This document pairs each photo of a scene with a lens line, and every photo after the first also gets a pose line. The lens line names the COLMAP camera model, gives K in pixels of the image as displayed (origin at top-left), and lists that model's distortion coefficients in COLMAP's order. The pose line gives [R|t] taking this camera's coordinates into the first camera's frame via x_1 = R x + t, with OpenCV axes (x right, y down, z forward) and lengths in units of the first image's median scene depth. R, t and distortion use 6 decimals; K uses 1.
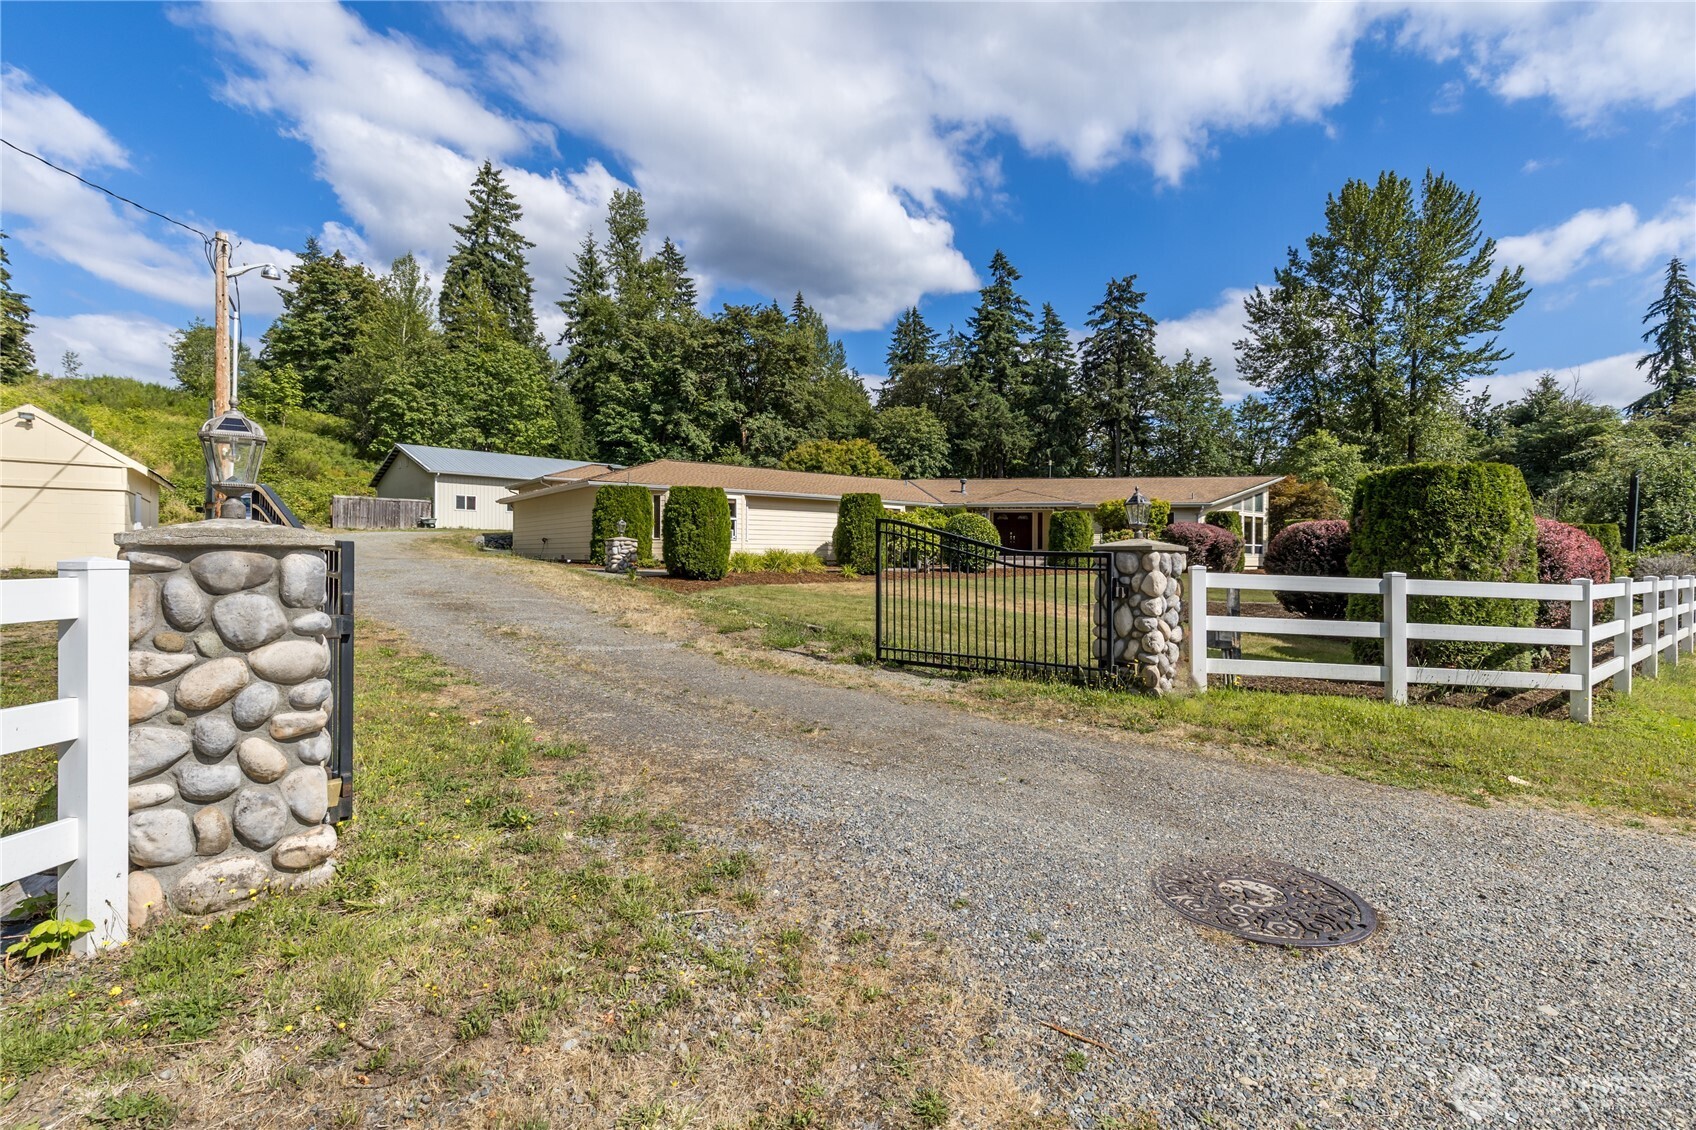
lens RADIAL K [[757.2, 0, 841.8], [0, 757.2, 554.1], [0, 0, 1]] dist [0.003442, 0.000305]
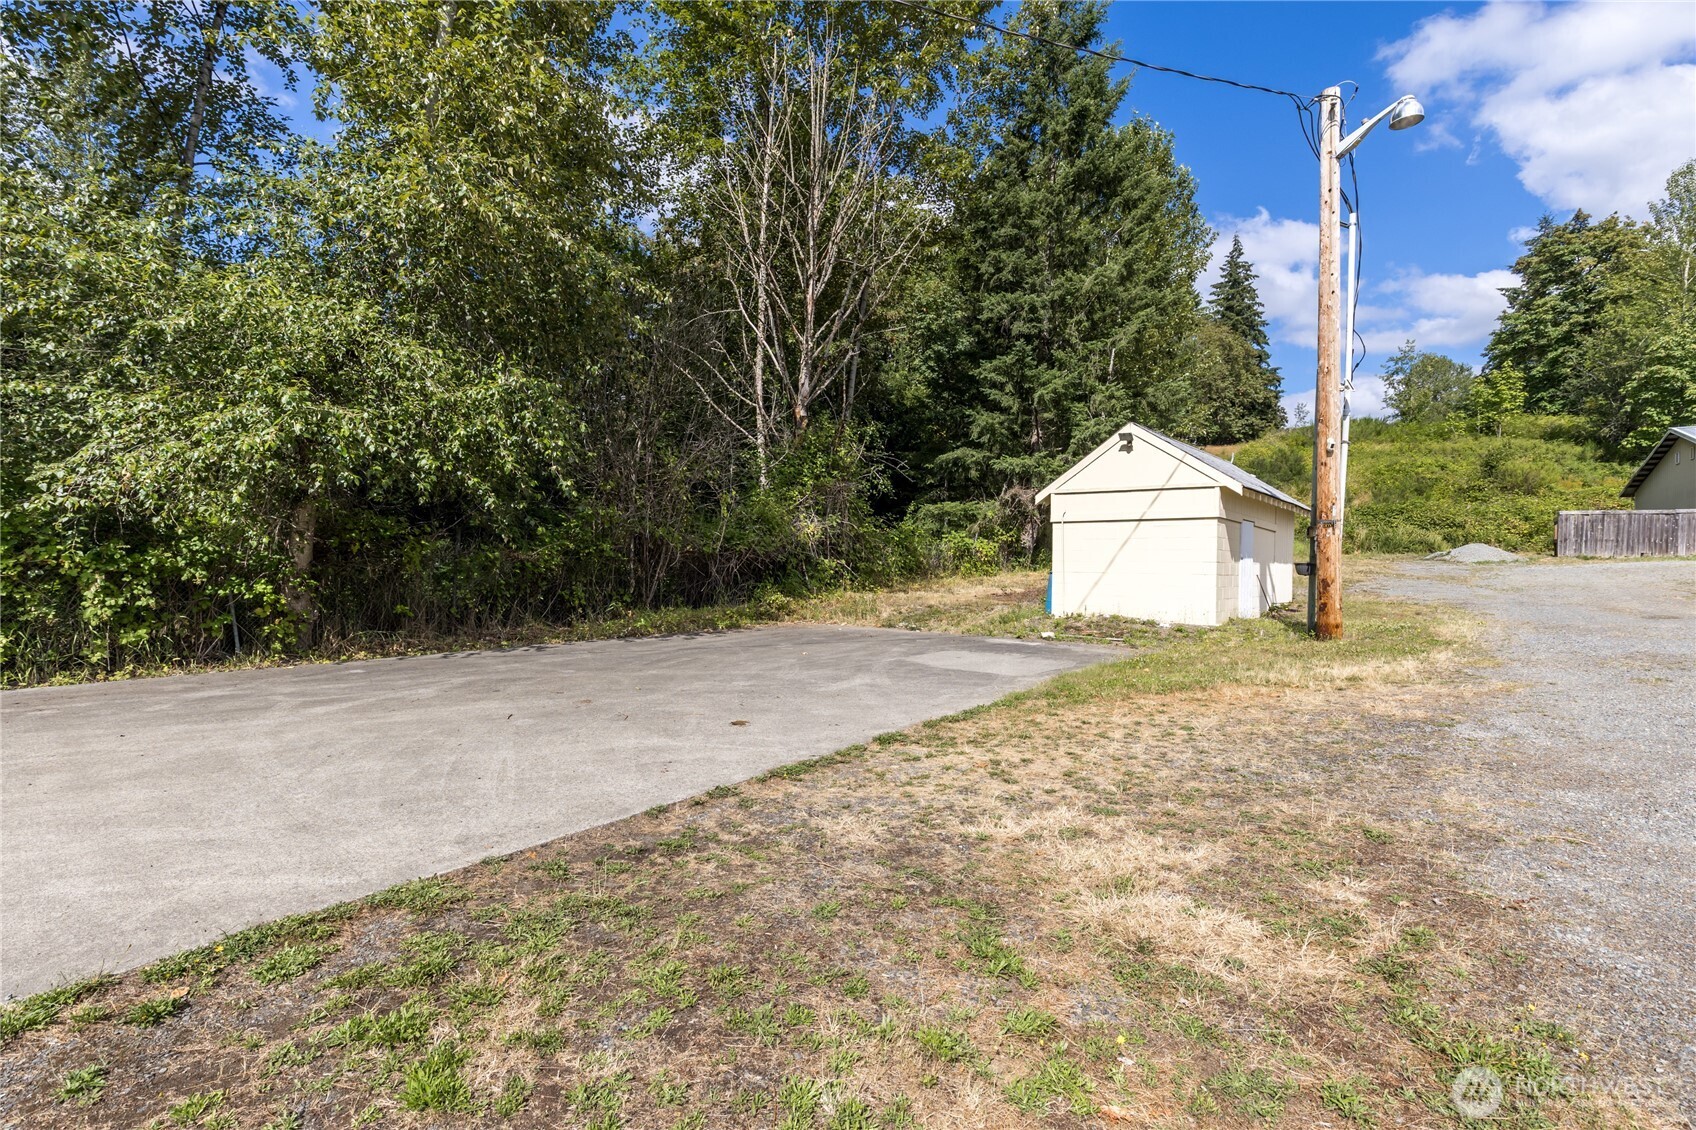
lens RADIAL K [[757.2, 0, 840.7], [0, 757.2, 570.1], [0, 0, 1]] dist [0.003442, 0.000305]
pose [[0.213166, 0.001562, -0.977015, -0.062091], [-0.016240, 0.999866, -0.001944, -0.005231], [0.976881, 0.016282, 0.213163, 0.101637]]
